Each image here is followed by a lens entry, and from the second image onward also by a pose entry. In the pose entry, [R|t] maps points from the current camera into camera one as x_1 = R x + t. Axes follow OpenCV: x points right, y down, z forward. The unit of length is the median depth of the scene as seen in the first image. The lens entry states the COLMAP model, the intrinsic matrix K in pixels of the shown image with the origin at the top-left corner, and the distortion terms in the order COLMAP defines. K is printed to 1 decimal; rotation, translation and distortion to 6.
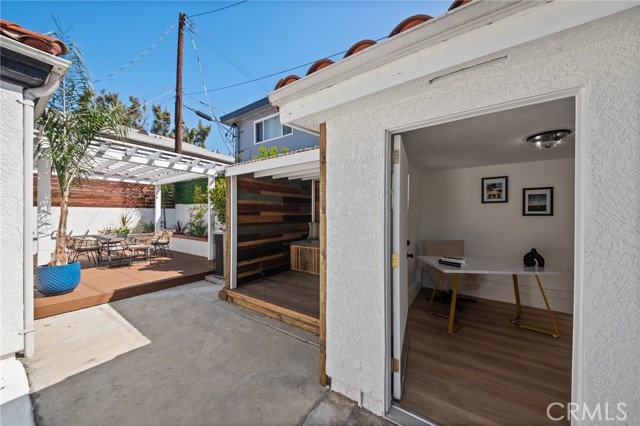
lens RADIAL K [[228.7, 0, 320.0], [0, 228.7, 213.0], [0, 0, 1]] dist [-0.030144, -0.000042]
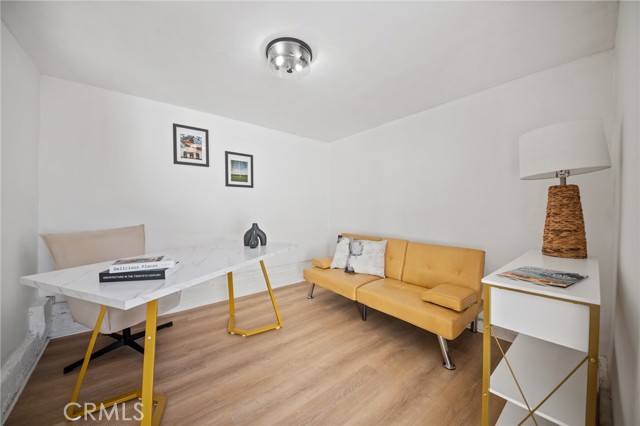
lens RADIAL K [[228.7, 0, 320.0], [0, 228.7, 213.0], [0, 0, 1]] dist [-0.030144, -0.000042]
pose [[0.263578, -0.021482, 0.964399, 0.224215], [0.007432, 0.999768, 0.020239, 0.085875], [-0.964609, 0.001833, 0.263677, 0.453689]]
